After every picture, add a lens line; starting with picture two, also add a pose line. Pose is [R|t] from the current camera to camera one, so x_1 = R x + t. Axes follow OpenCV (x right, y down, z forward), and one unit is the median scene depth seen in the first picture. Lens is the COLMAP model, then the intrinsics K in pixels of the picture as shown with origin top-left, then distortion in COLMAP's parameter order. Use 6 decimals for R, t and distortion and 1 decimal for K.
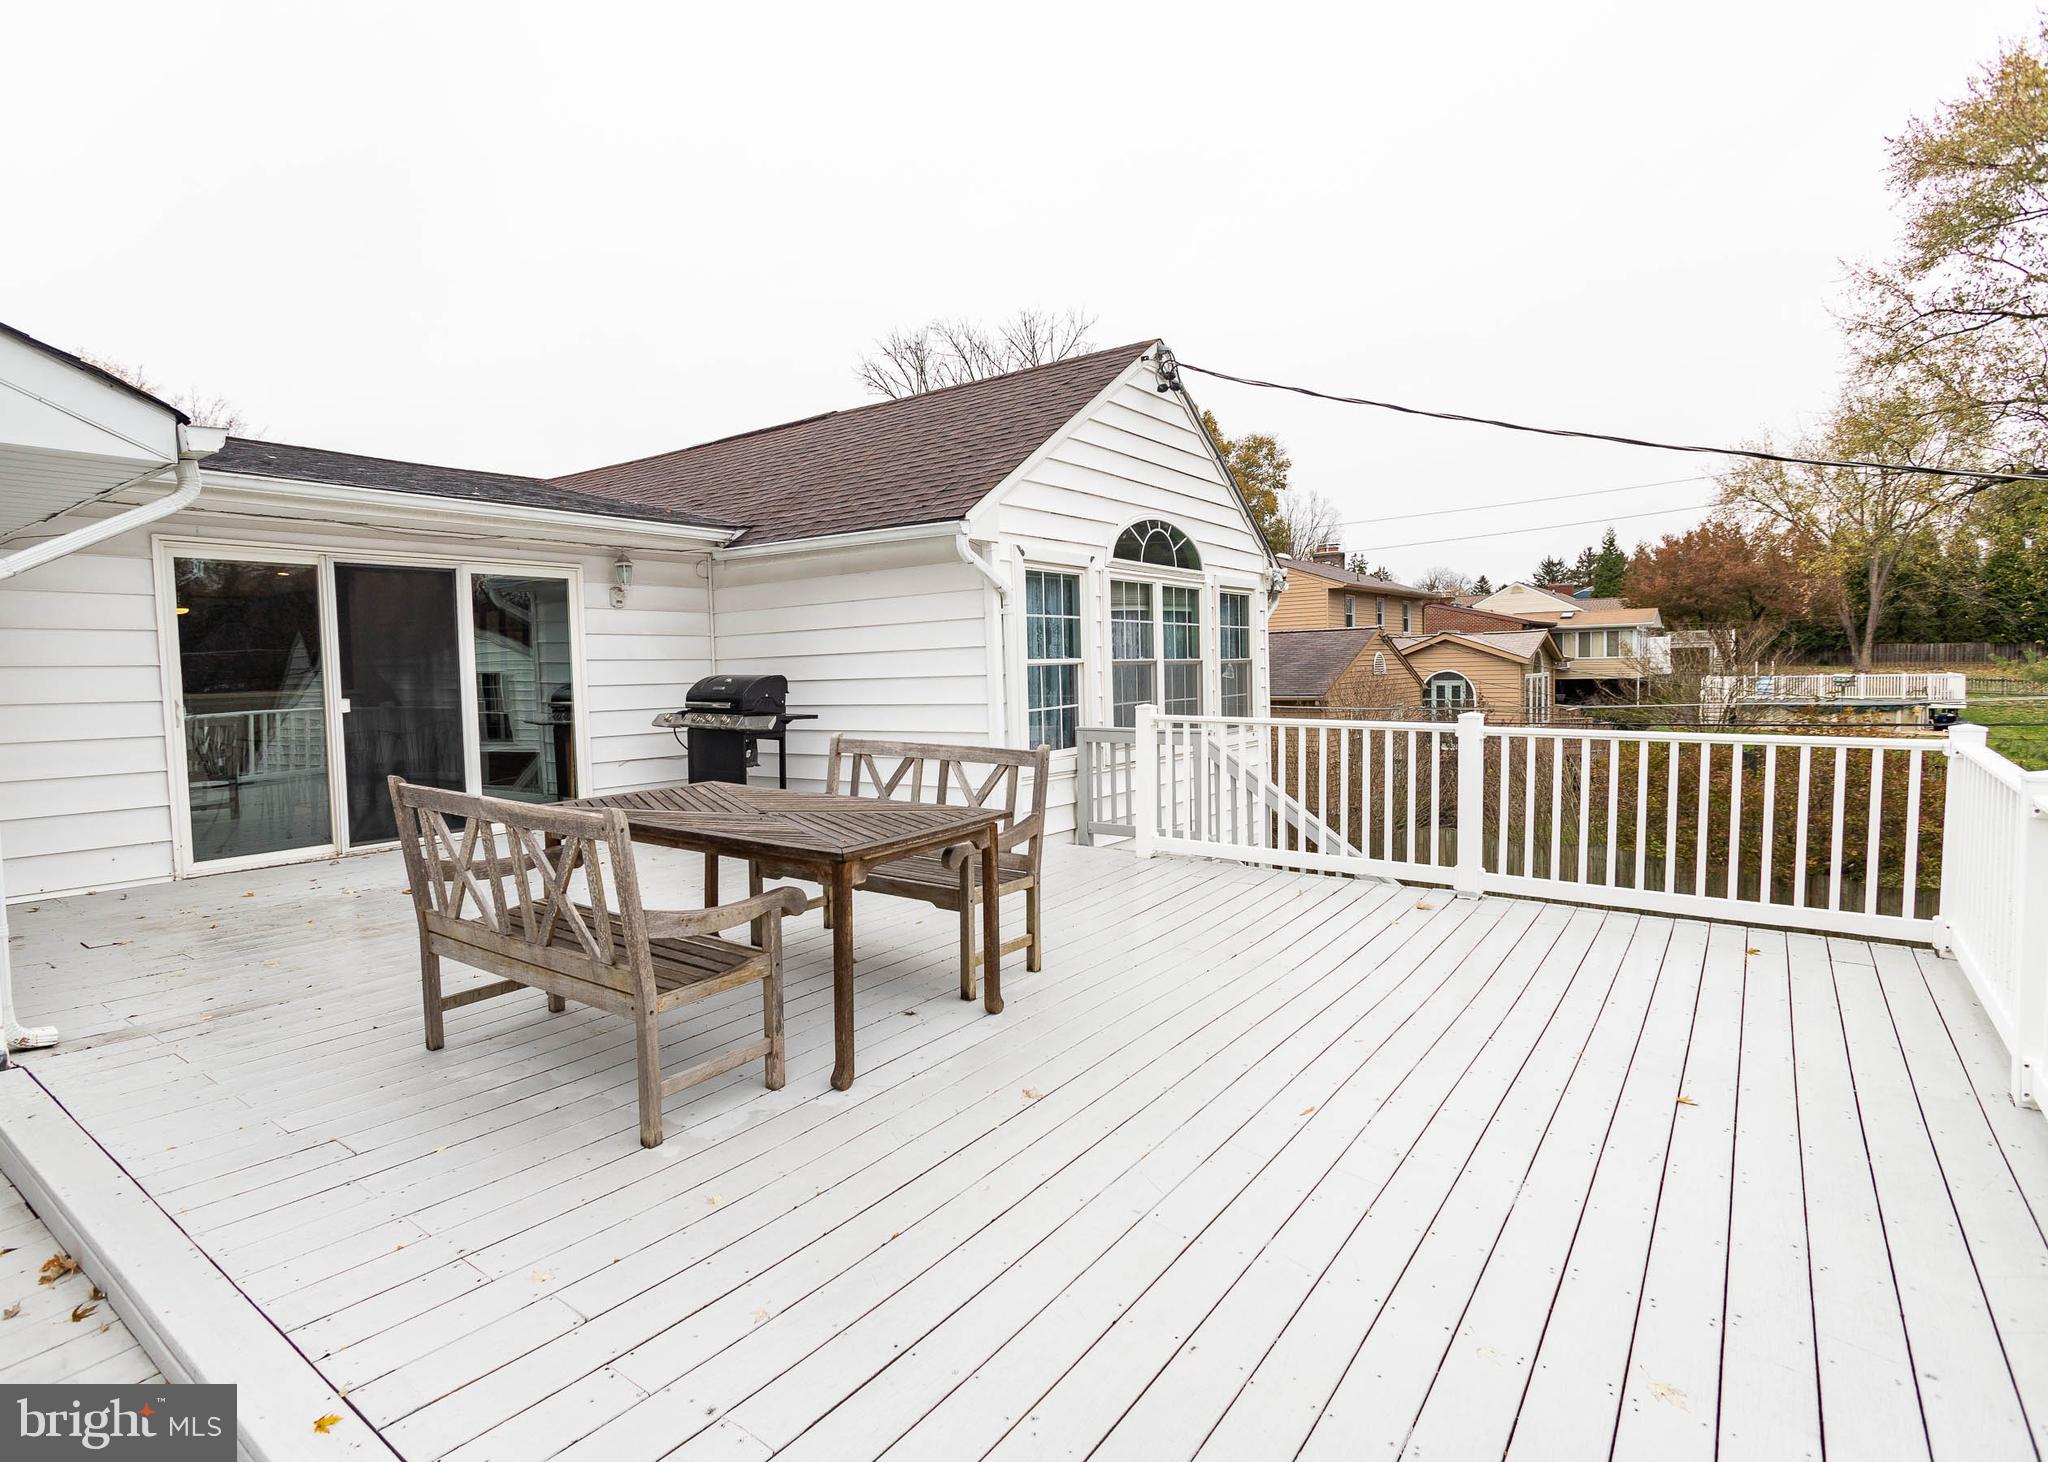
lens RADIAL K [[1063.0, 0, 1028.3], [0, 1063.0, 737.4], [0, 0, 1]] dist [-0.003915, 0.009135]
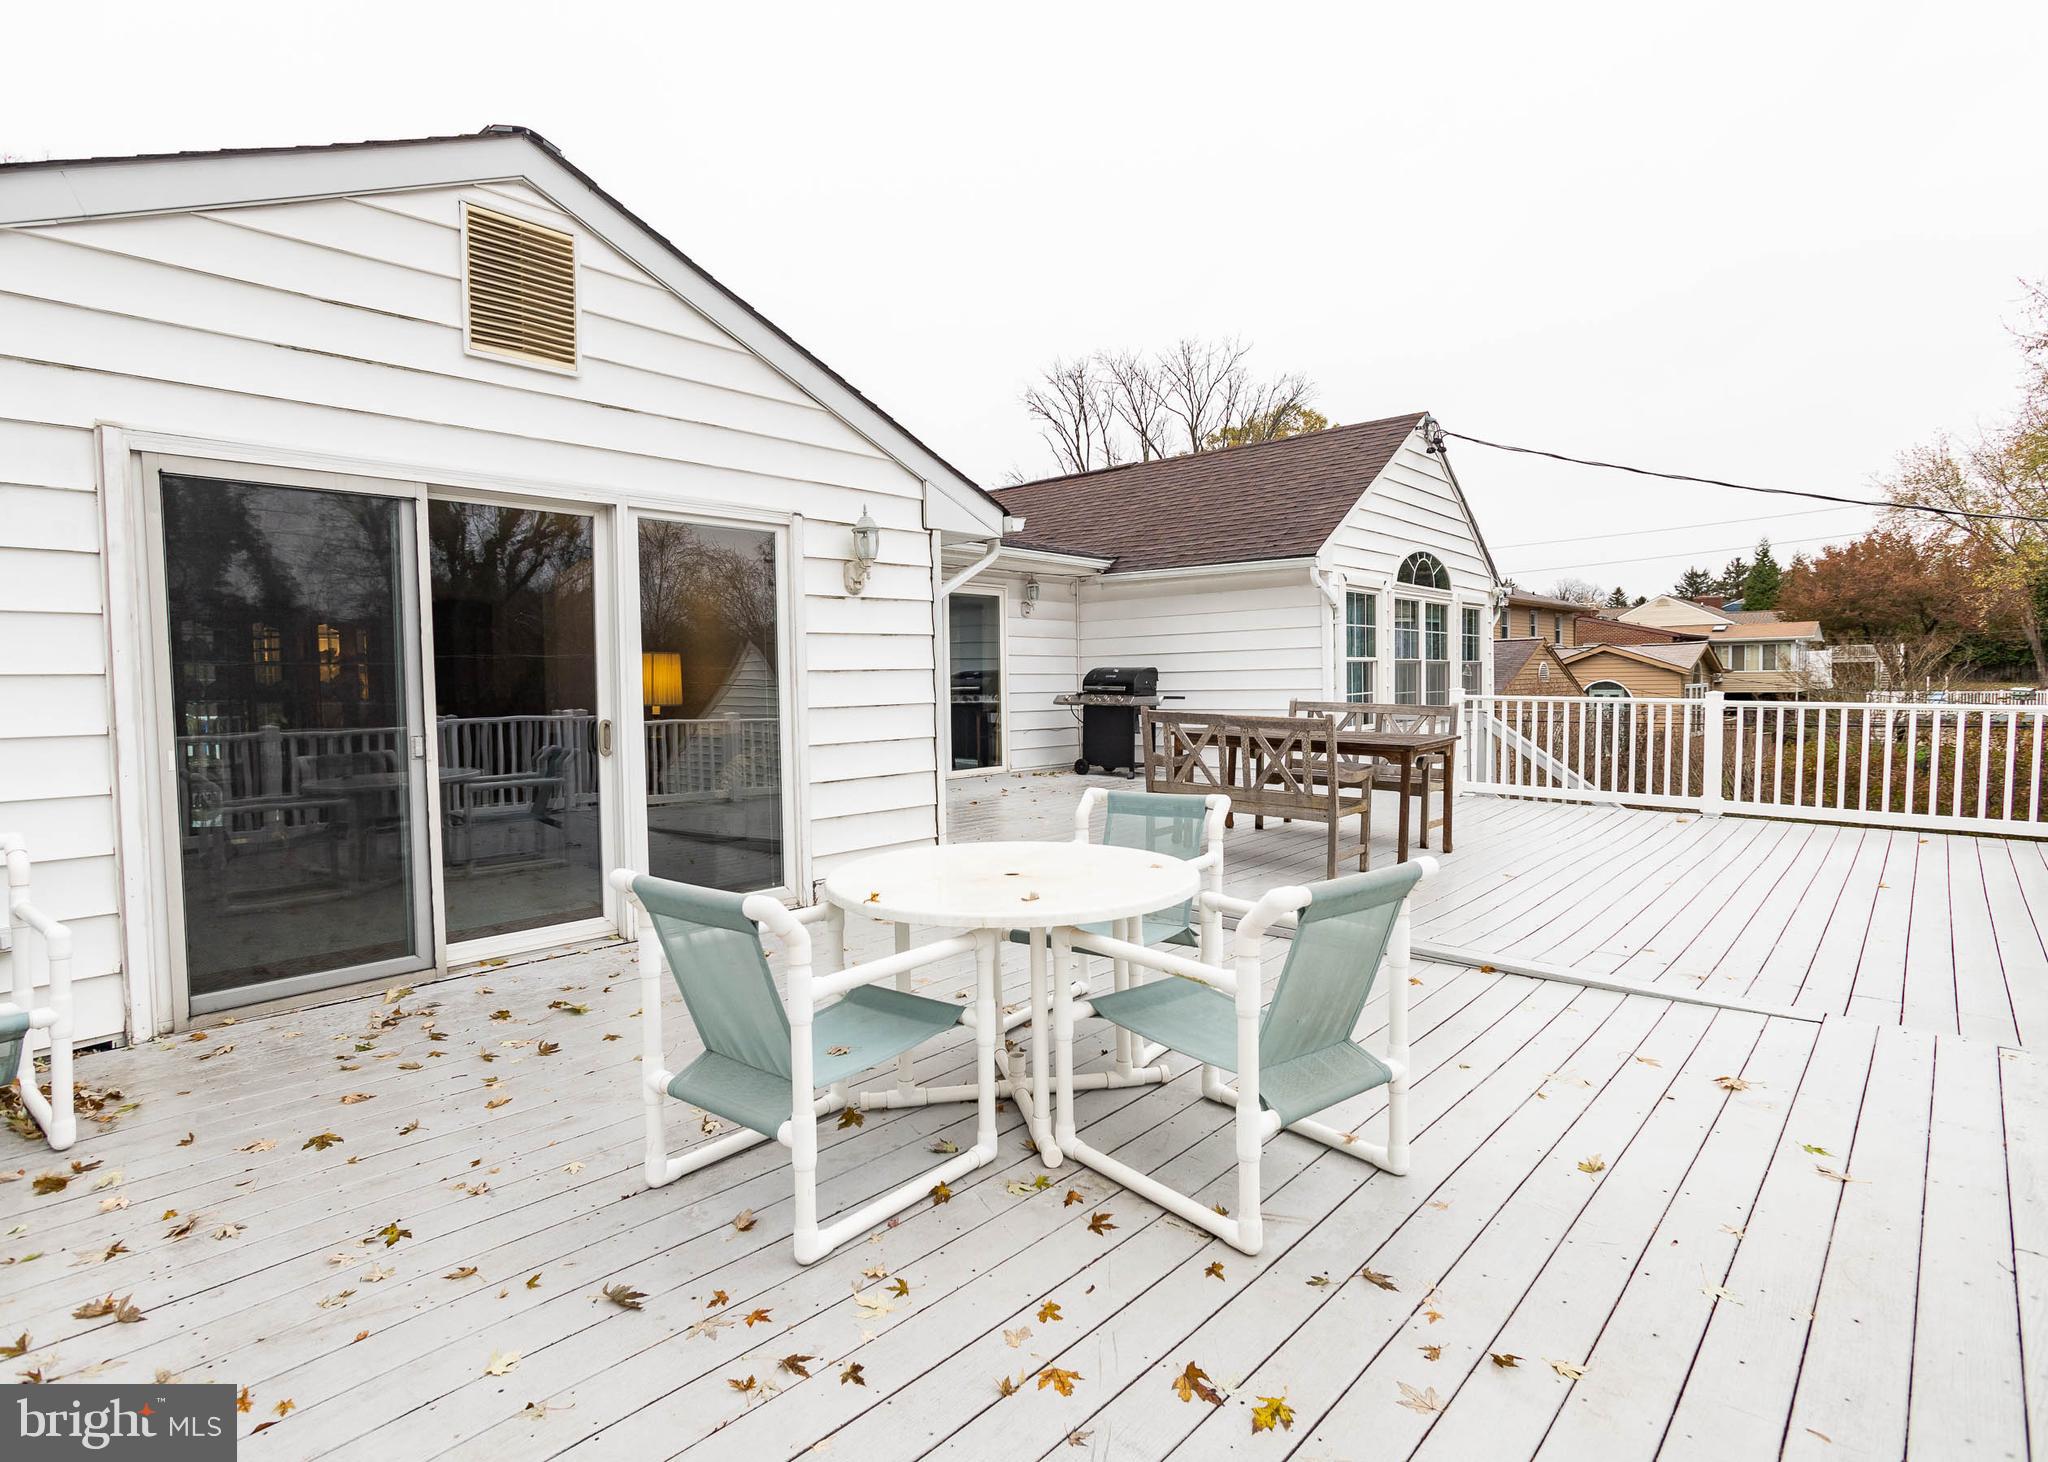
lens RADIAL K [[1063.0, 0, 1022.5], [0, 1063.0, 732.3], [0, 0, 1]] dist [-0.003915, 0.009135]
pose [[0.994463, 0.015224, -0.103983, -0.196440], [-0.016724, 0.999768, -0.013569, 0.035520], [0.103752, 0.015233, 0.994487, -0.288649]]
